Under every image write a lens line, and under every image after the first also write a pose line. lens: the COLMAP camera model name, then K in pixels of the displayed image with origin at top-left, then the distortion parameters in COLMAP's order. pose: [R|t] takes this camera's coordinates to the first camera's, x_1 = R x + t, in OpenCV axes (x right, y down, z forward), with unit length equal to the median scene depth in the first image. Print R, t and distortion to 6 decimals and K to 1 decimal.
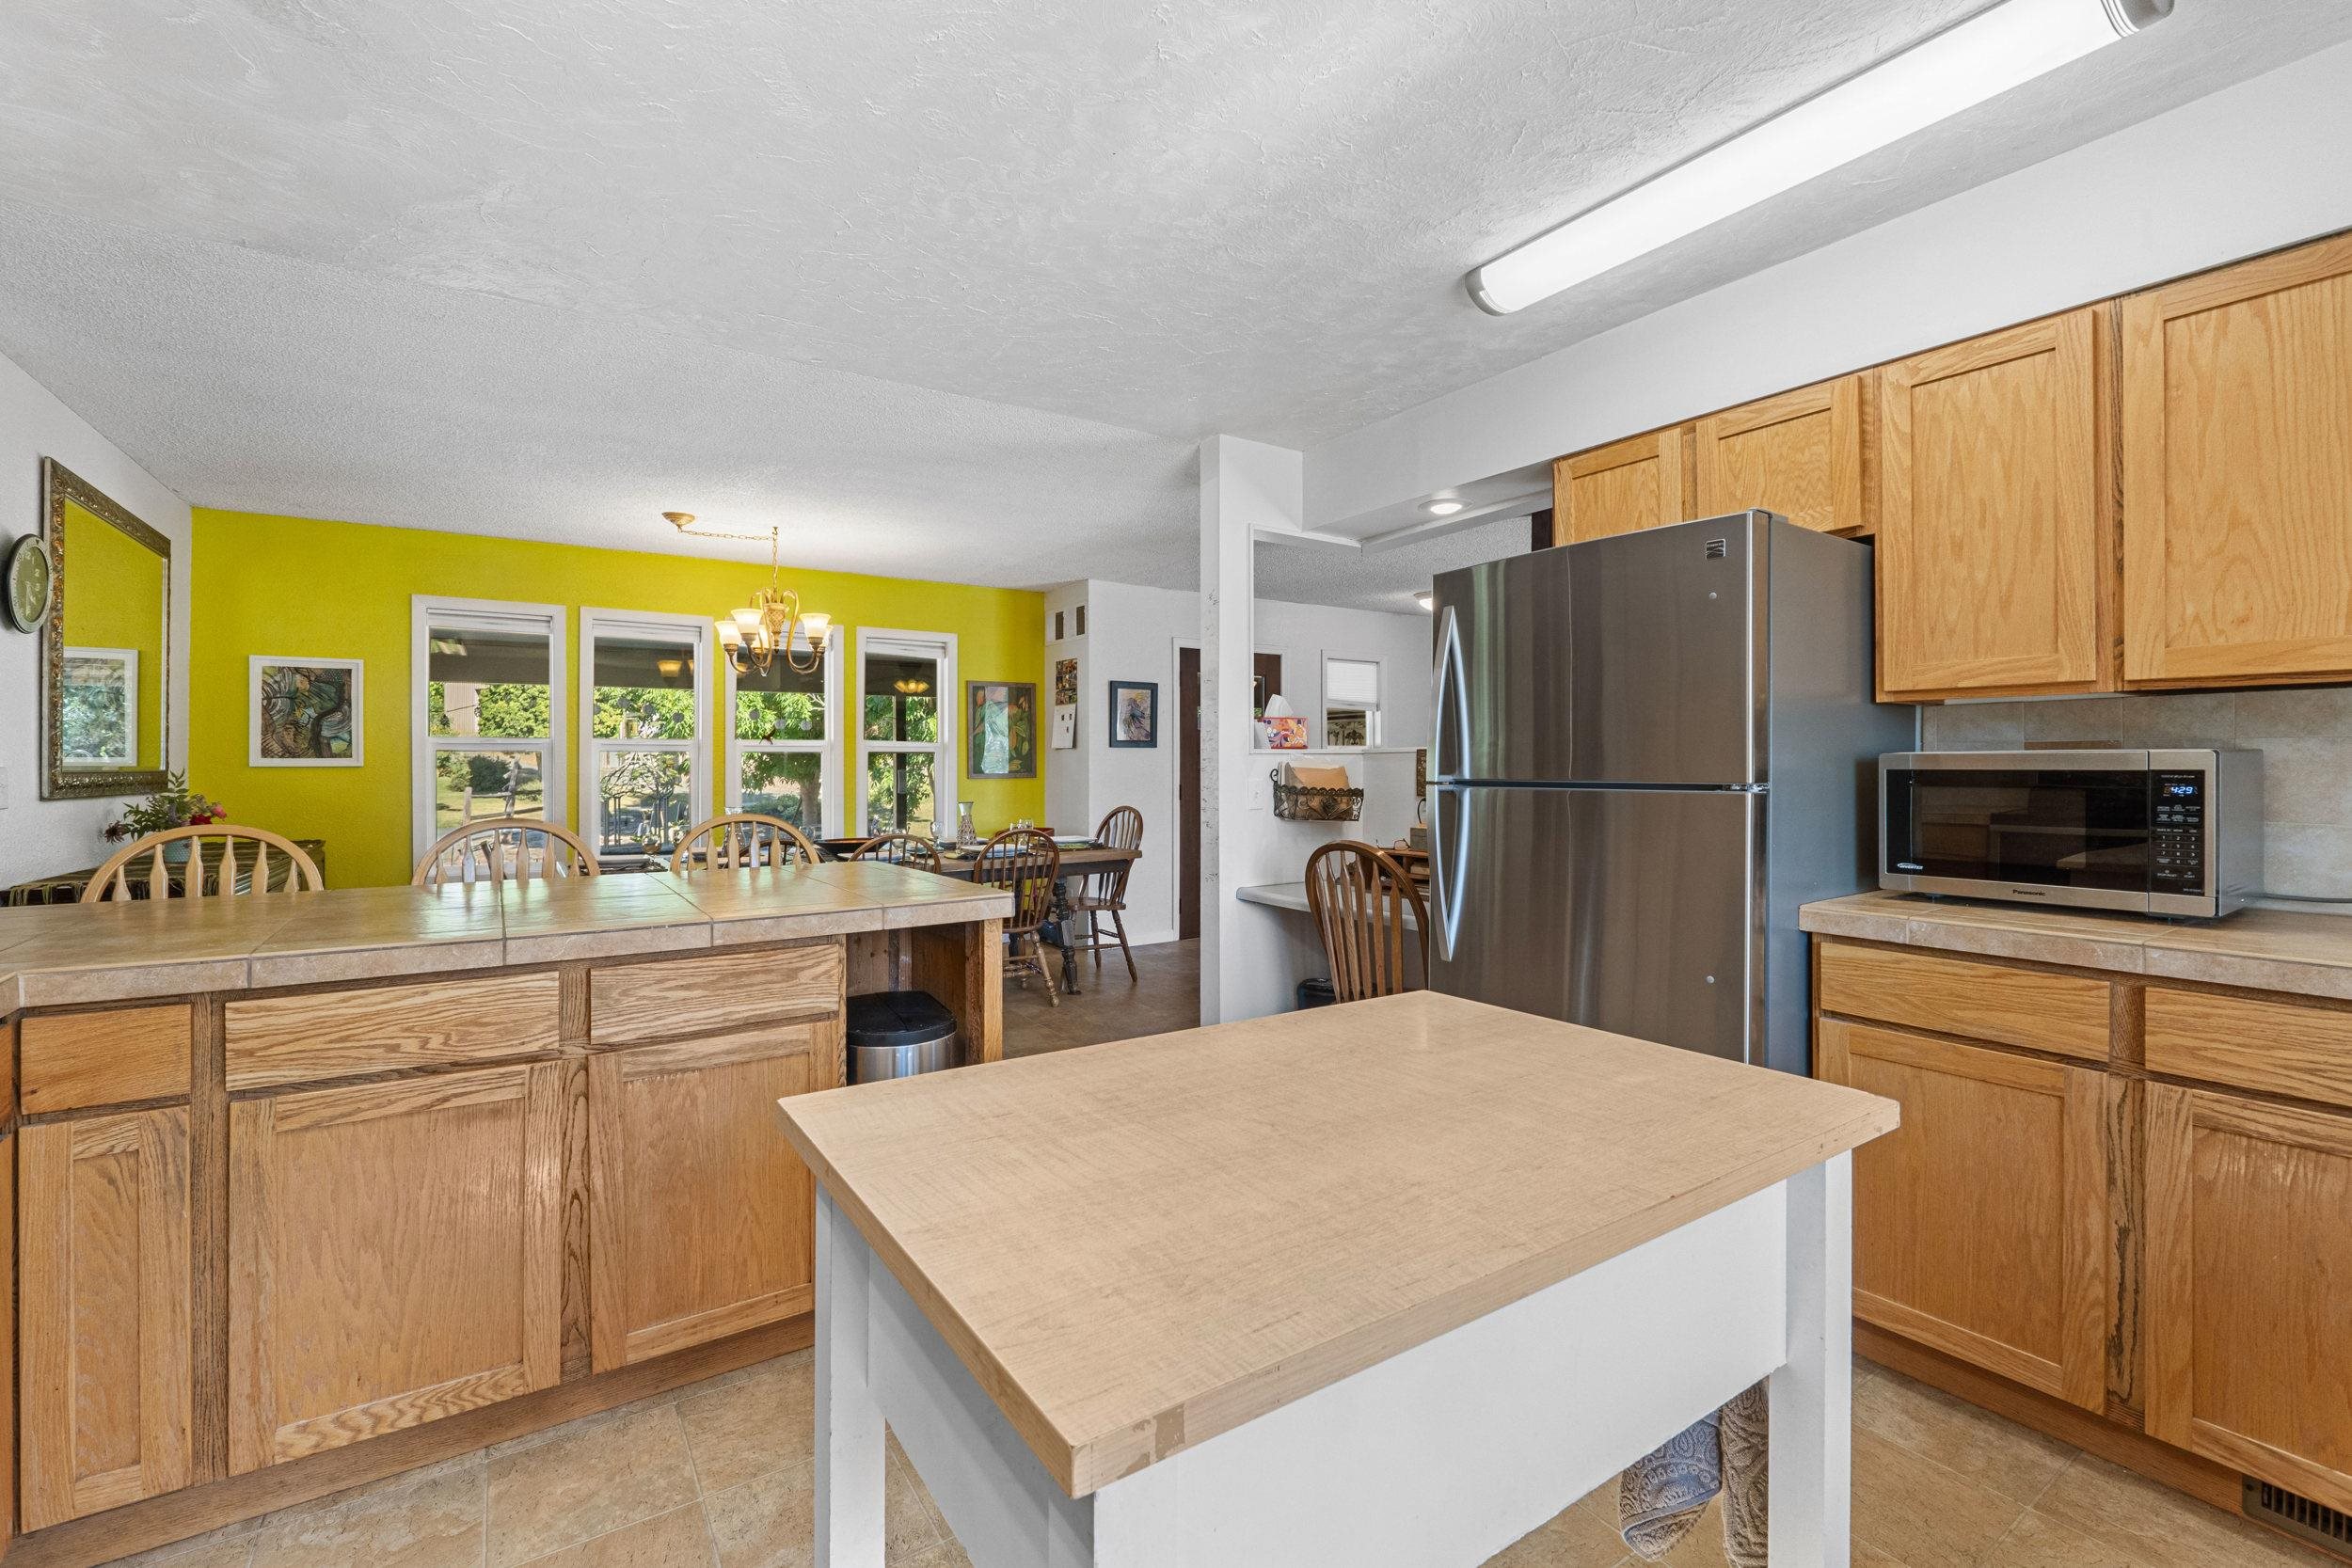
lens RADIAL K [[1011.1, 0, 1174.4], [0, 1011.1, 772.8], [0, 0, 1]] dist [0.000234, 0.000076]
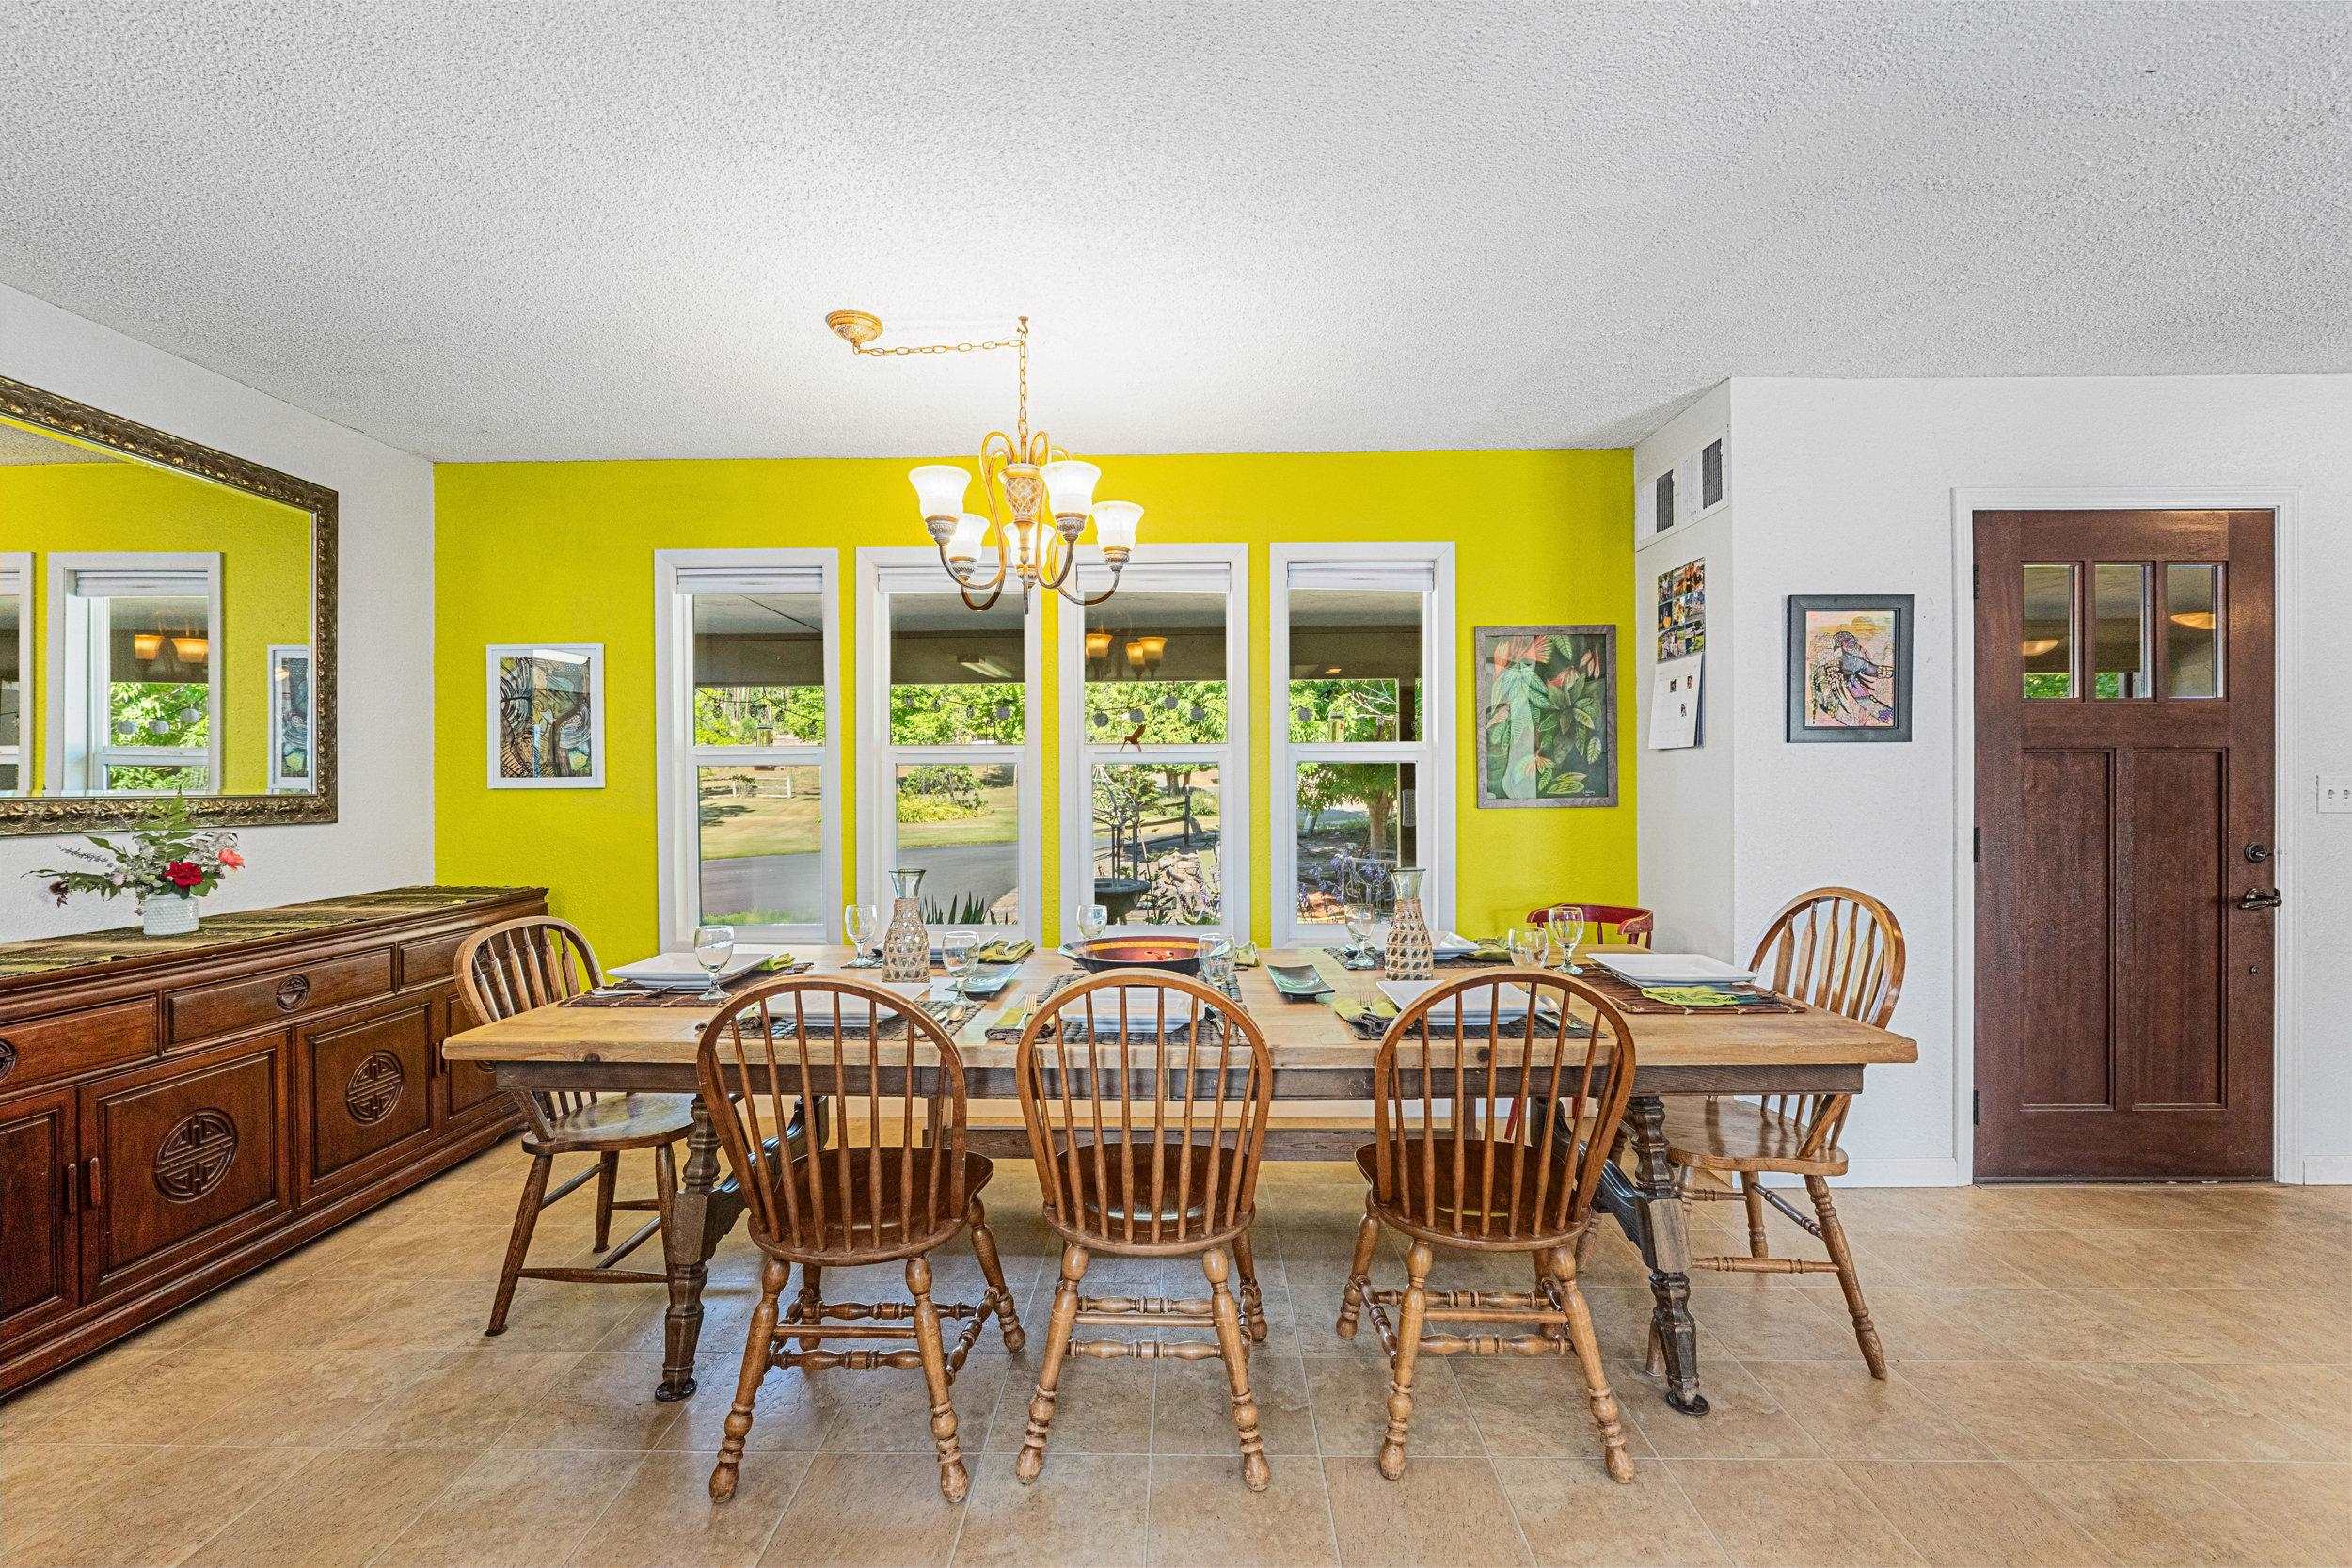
lens RADIAL K [[1011.1, 0, 1153.0], [0, 1011.1, 788.7], [0, 0, 1]] dist [0.000234, 0.000076]
pose [[0.821321, 0.000117, -0.570466, -0.041566], [-0.000157, 1.000000, -0.000022, -0.004875], [0.570466, 0.000107, 0.821321, 0.505410]]
